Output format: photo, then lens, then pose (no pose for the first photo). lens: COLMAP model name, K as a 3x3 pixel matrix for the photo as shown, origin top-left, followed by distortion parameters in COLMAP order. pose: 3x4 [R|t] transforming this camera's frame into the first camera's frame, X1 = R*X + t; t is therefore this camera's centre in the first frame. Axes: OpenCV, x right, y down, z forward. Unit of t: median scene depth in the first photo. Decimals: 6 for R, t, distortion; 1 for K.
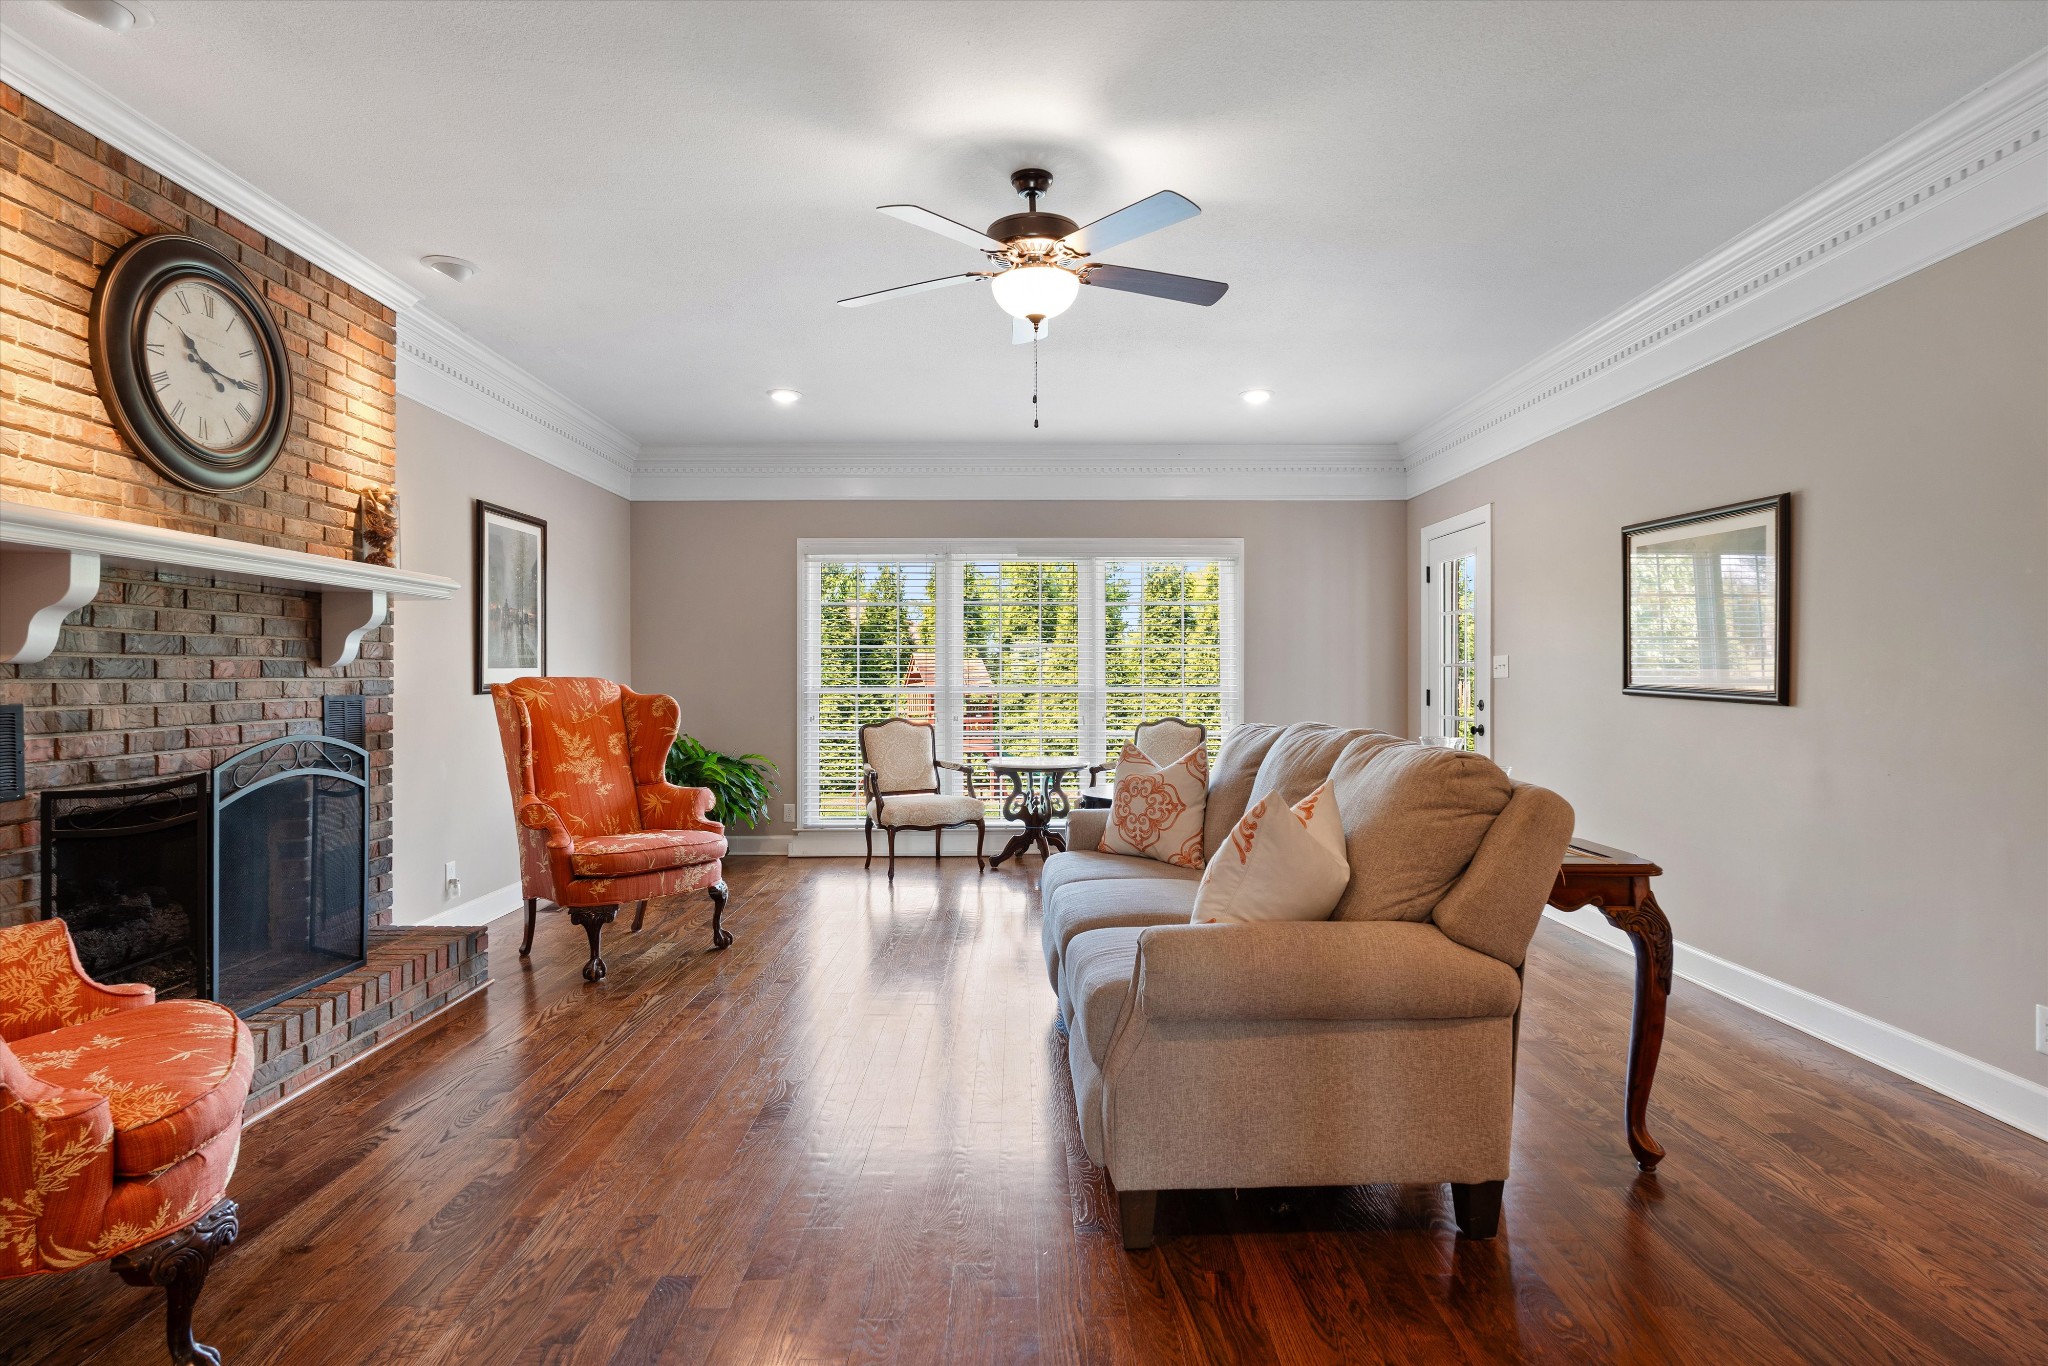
lens RADIAL K [[940.3, 0, 1021.0], [0, 940.3, 692.3], [0, 0, 1]] dist [-0.007486, 0.000775]
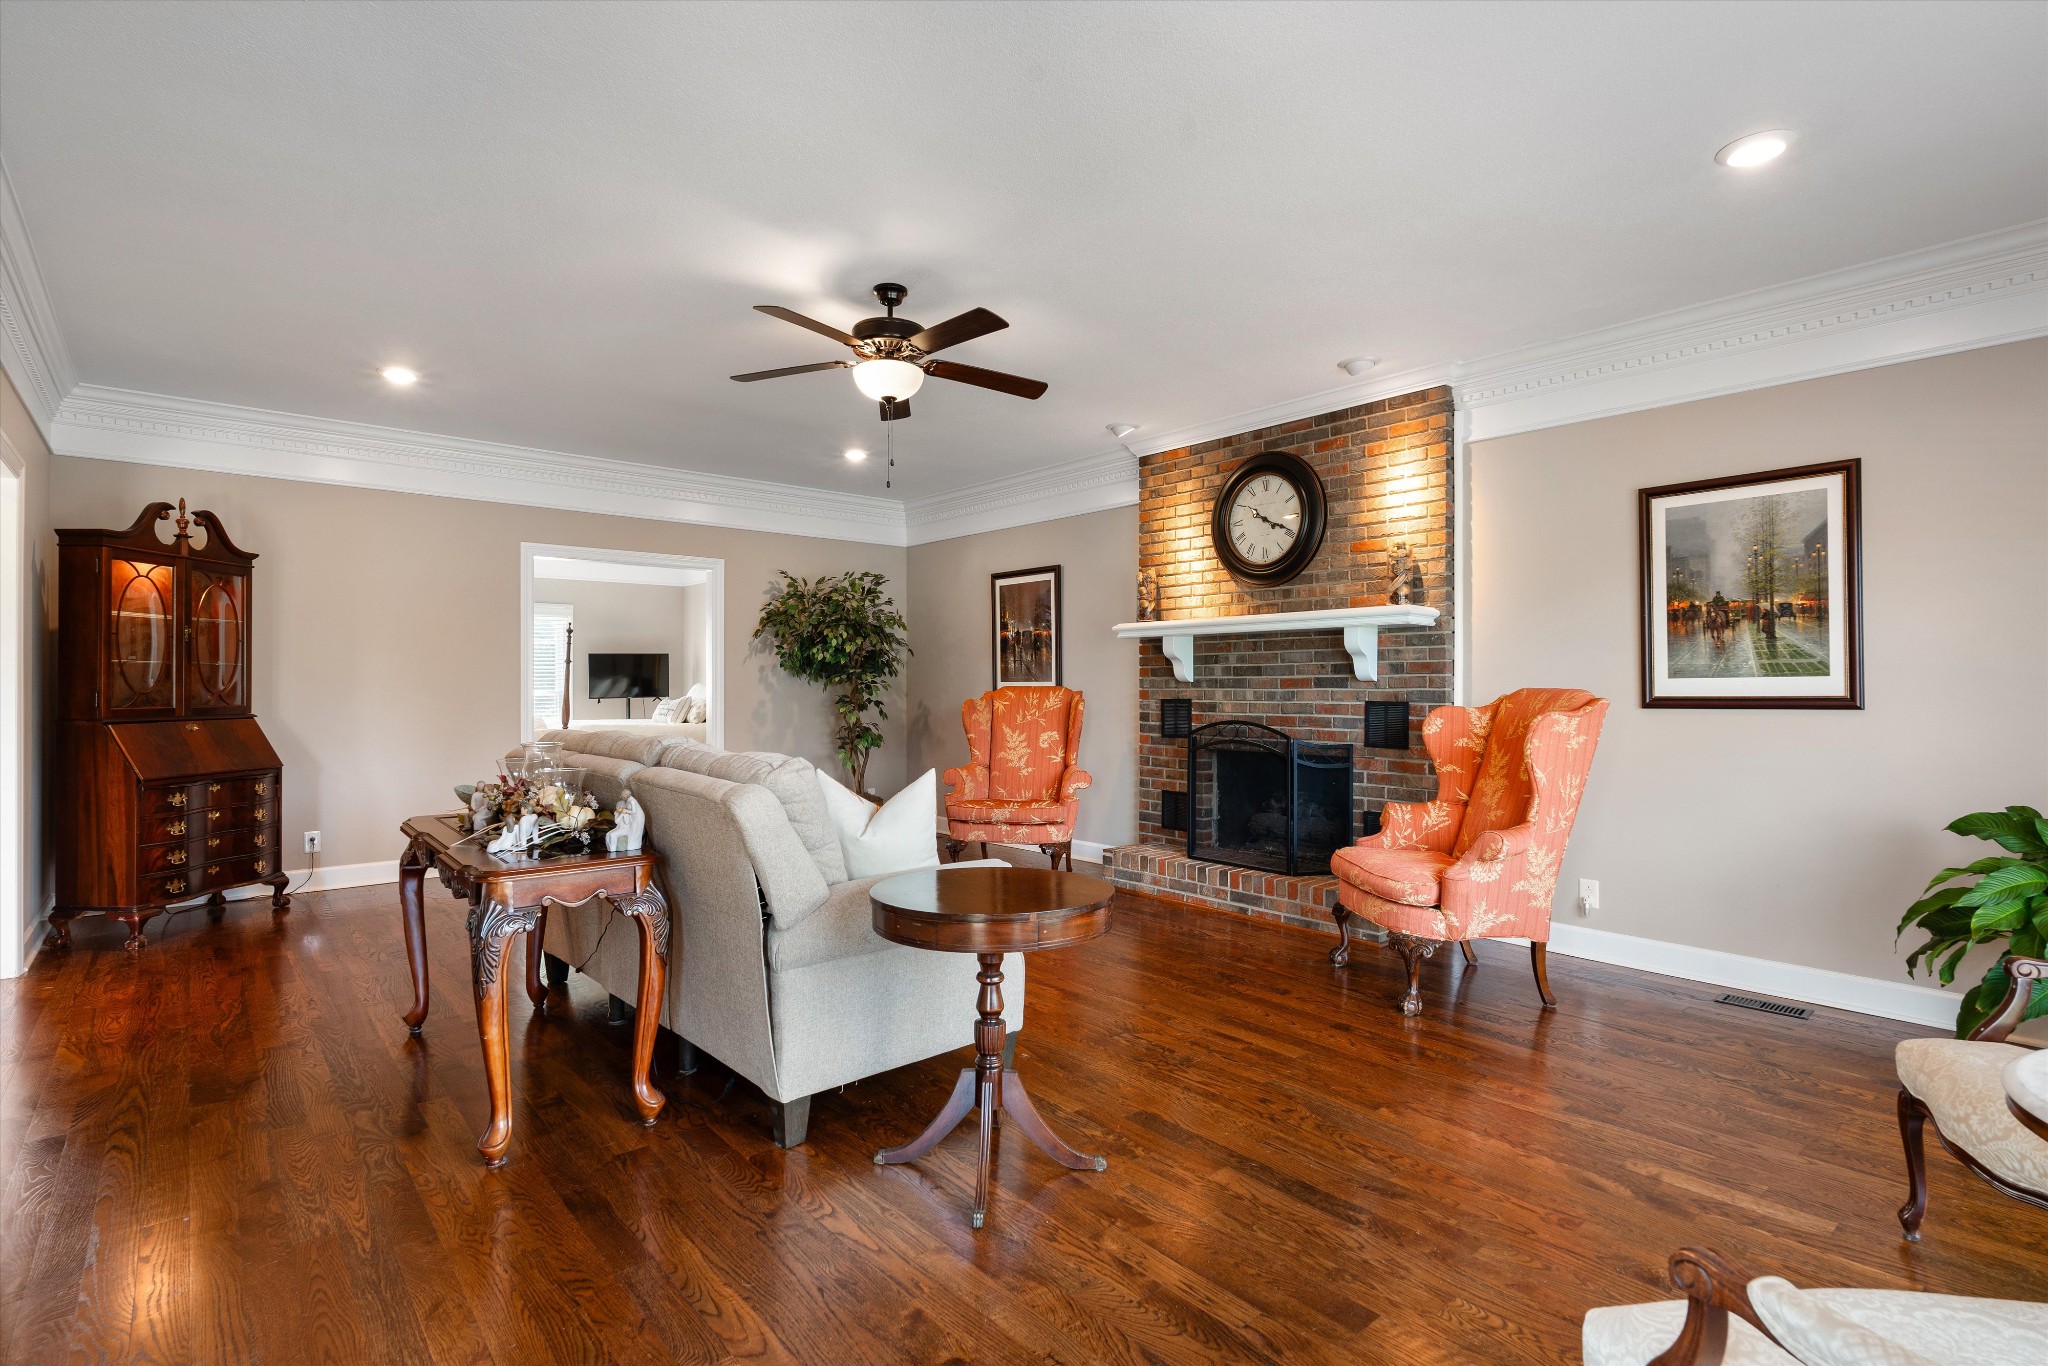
lens RADIAL K [[940.3, 0, 1021.0], [0, 940.3, 692.3], [0, 0, 1]] dist [-0.007486, 0.000775]
pose [[-0.750329, 0.007652, -0.661020, 0.747049], [-0.012658, 0.999583, 0.025940, -0.052099], [0.660943, 0.027830, -0.749920, 2.183542]]
